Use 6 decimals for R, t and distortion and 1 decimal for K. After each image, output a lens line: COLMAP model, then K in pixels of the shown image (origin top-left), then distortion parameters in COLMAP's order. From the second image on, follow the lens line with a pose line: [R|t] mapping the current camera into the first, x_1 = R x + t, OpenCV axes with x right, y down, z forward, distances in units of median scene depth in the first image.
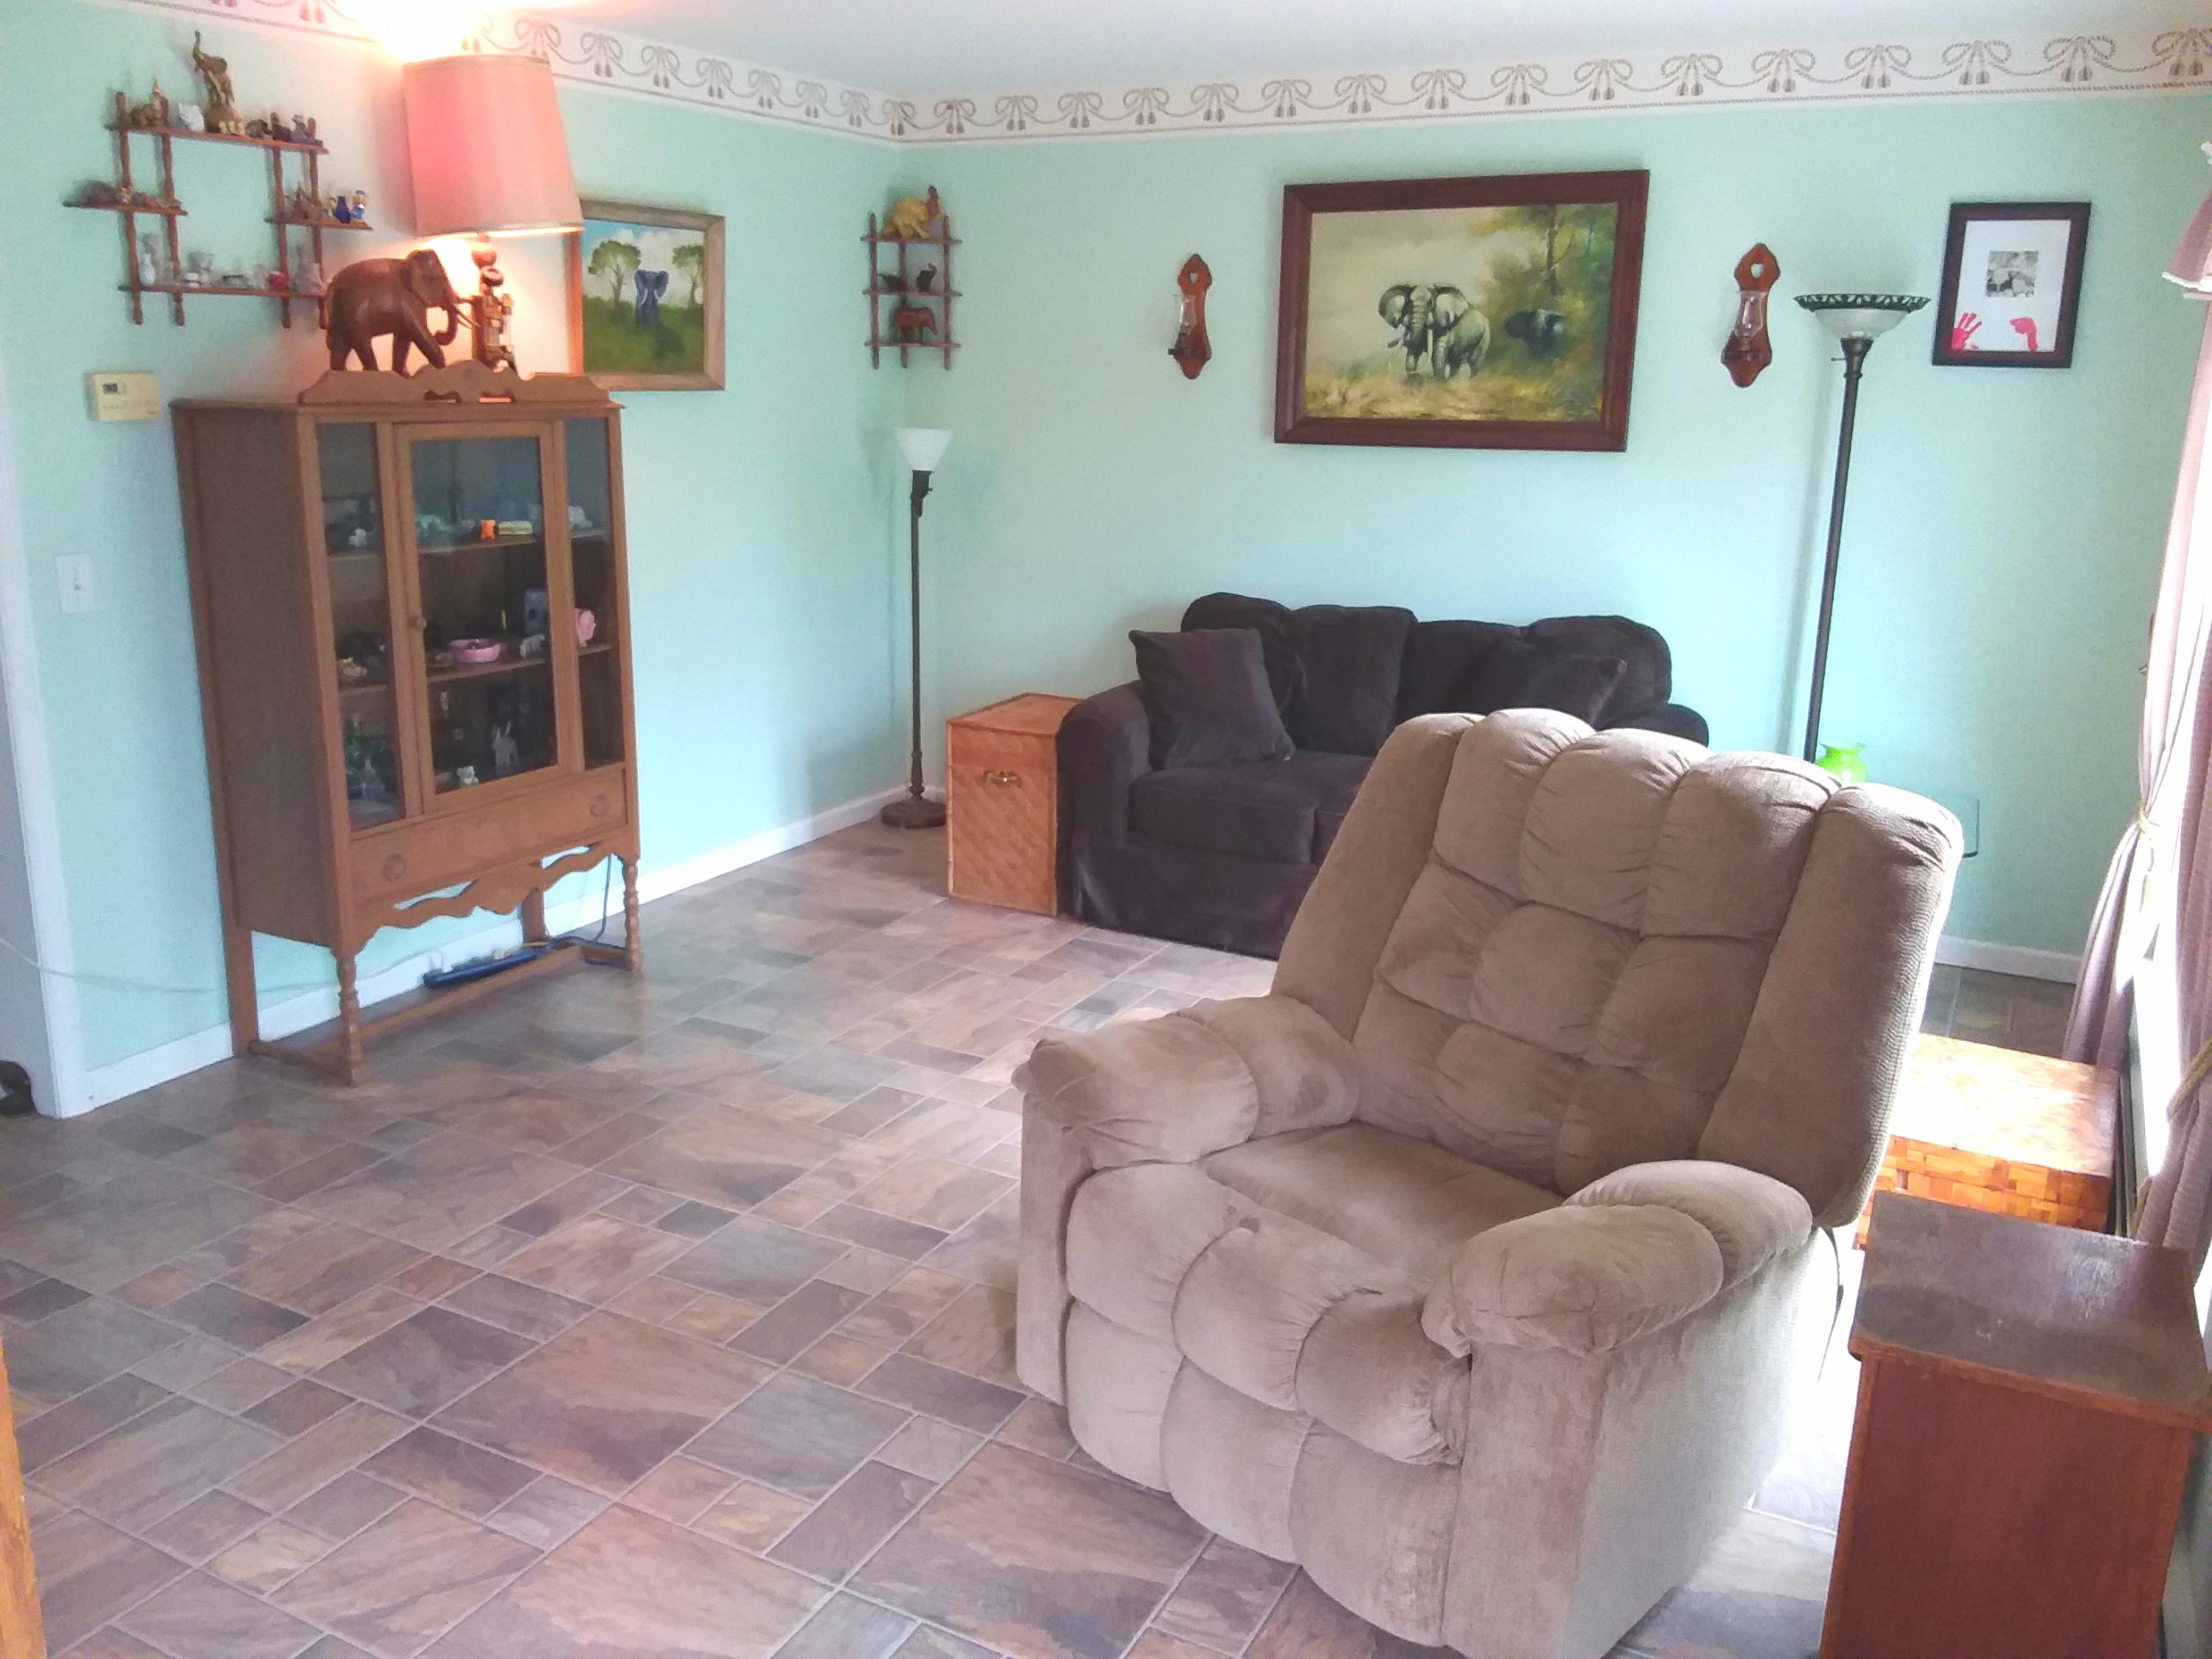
lens RADIAL K [[1800.9, 0, 1068.2], [0, 1800.9, 827.6], [0, 0, 1]] dist [0.132026, -0.227255]
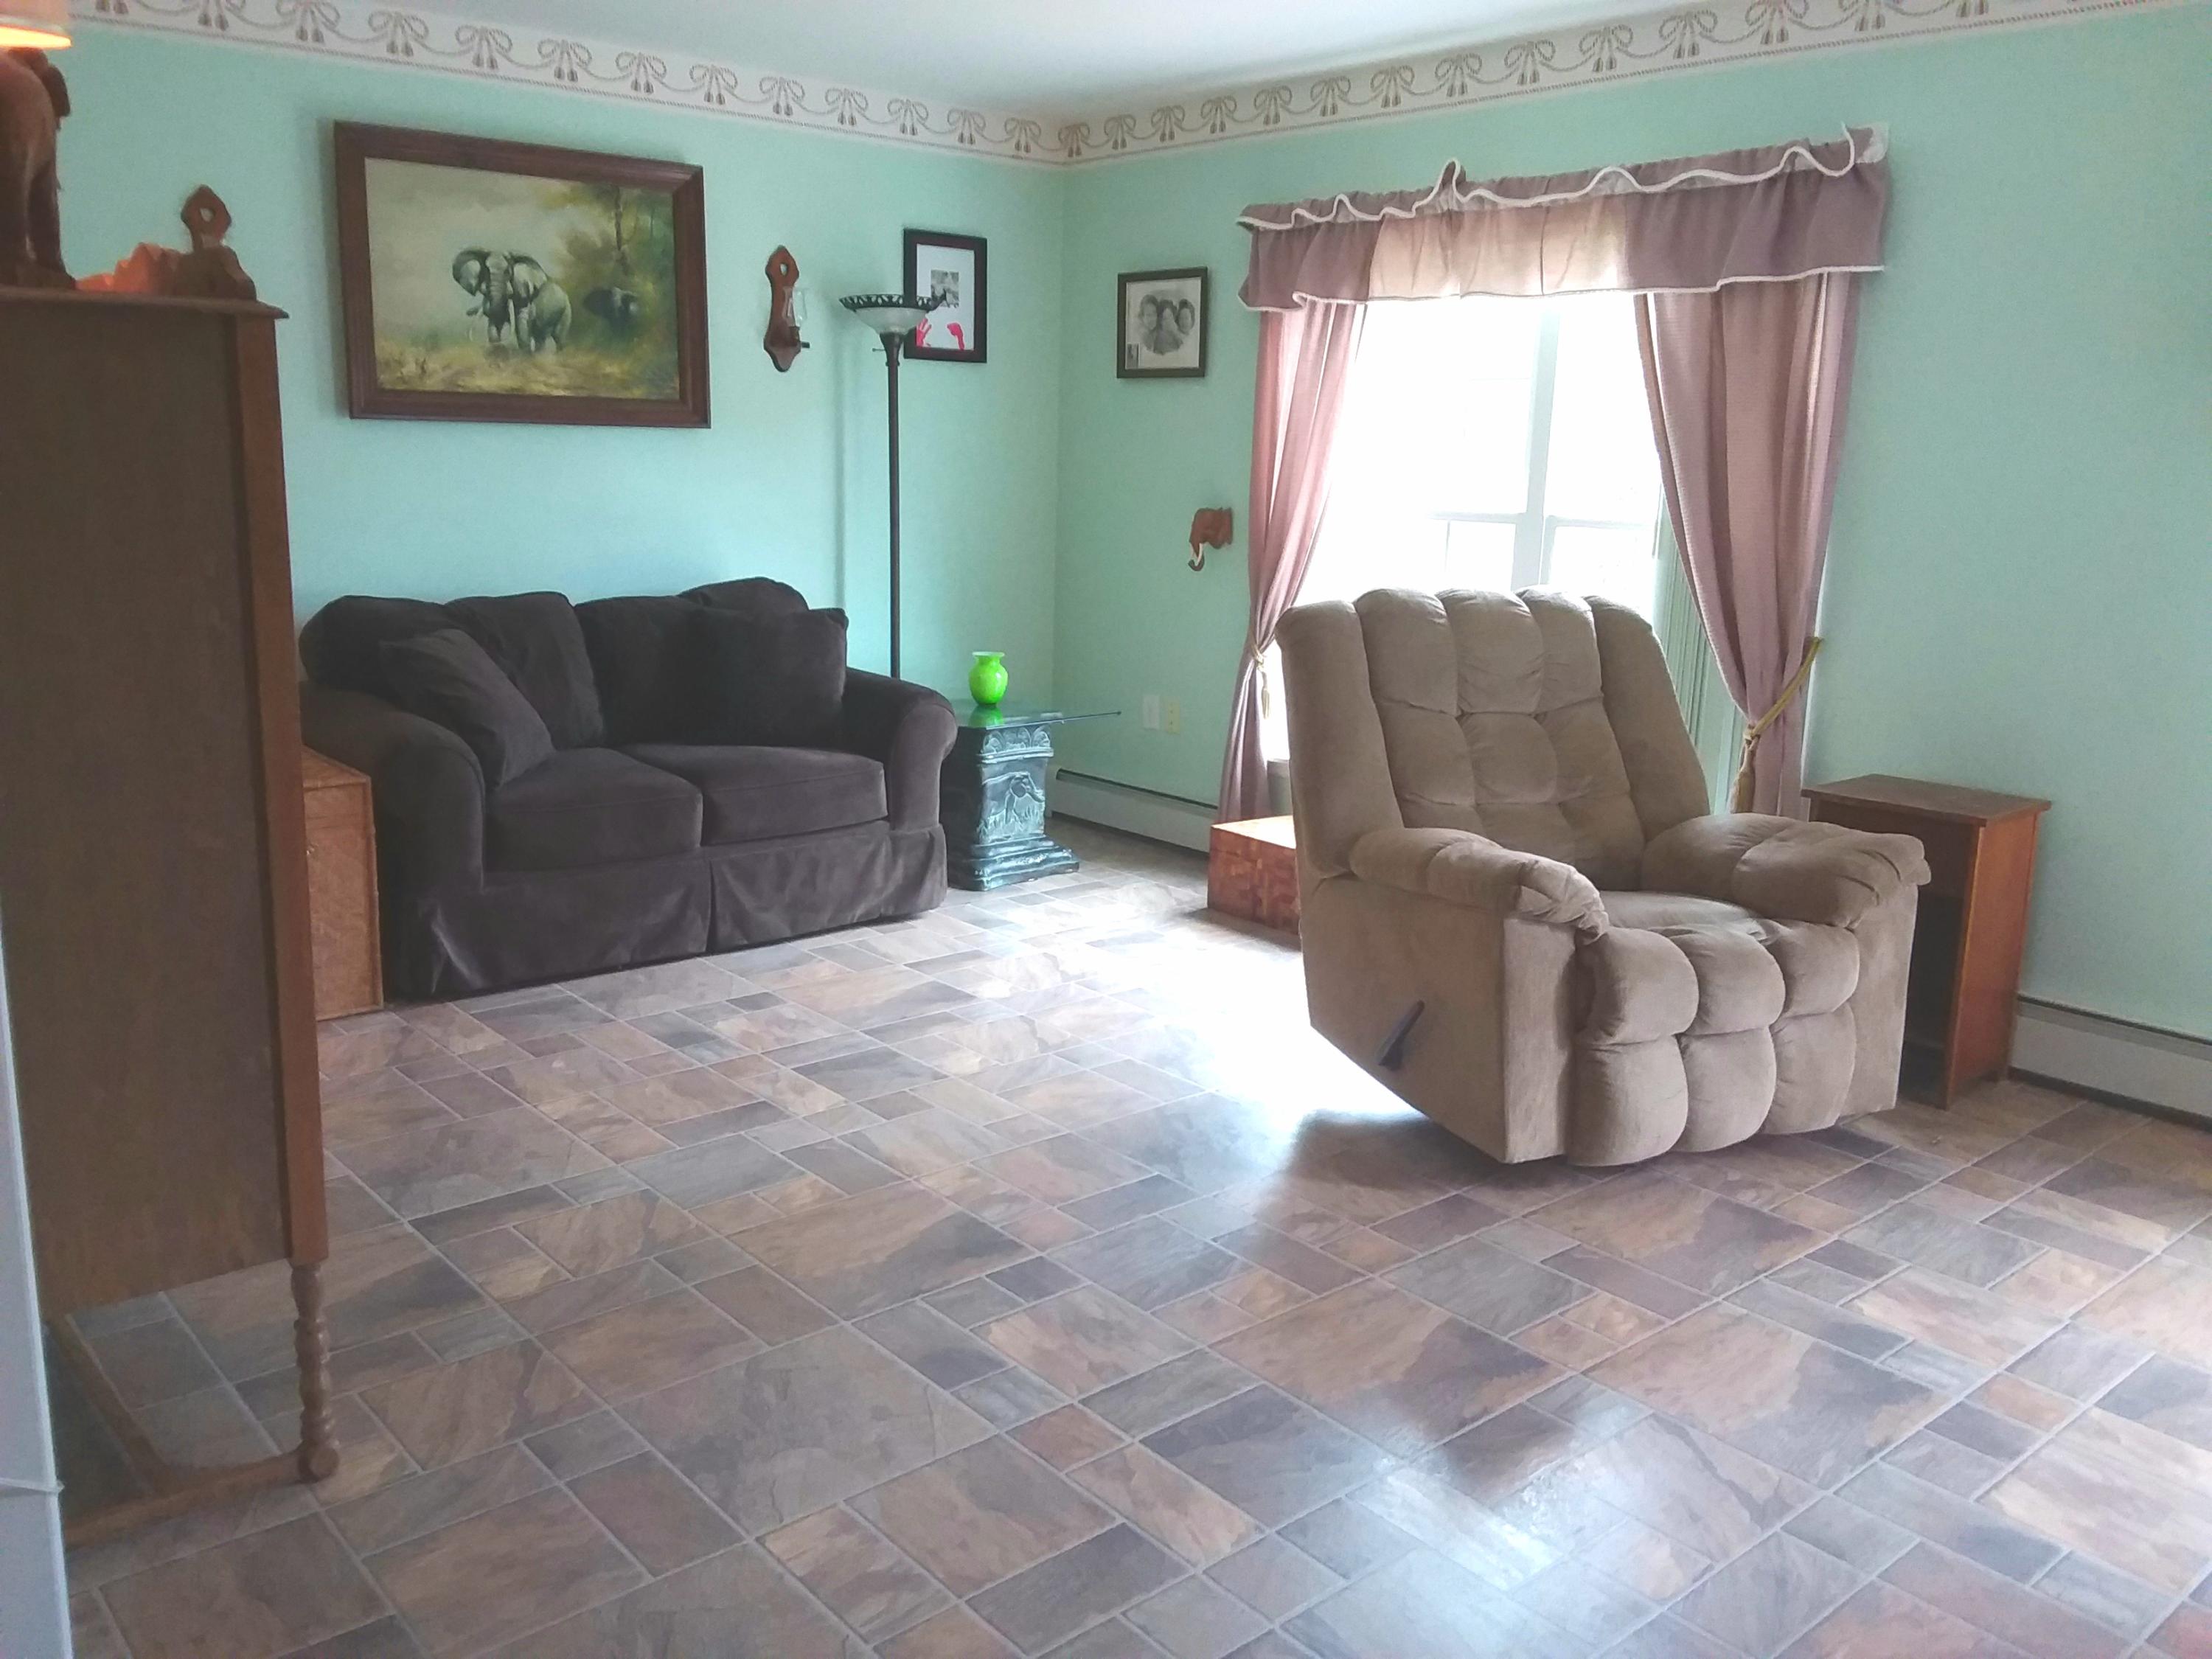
lens RADIAL K [[1800.9, 0, 1068.2], [0, 1800.9, 827.6], [0, 0, 1]] dist [0.132026, -0.227255]
pose [[0.359934, -0.199479, 0.911403, -0.638620], [0.219817, 0.967506, 0.124948, -0.064525], [-0.906713, 0.155369, 0.392087, 0.418122]]
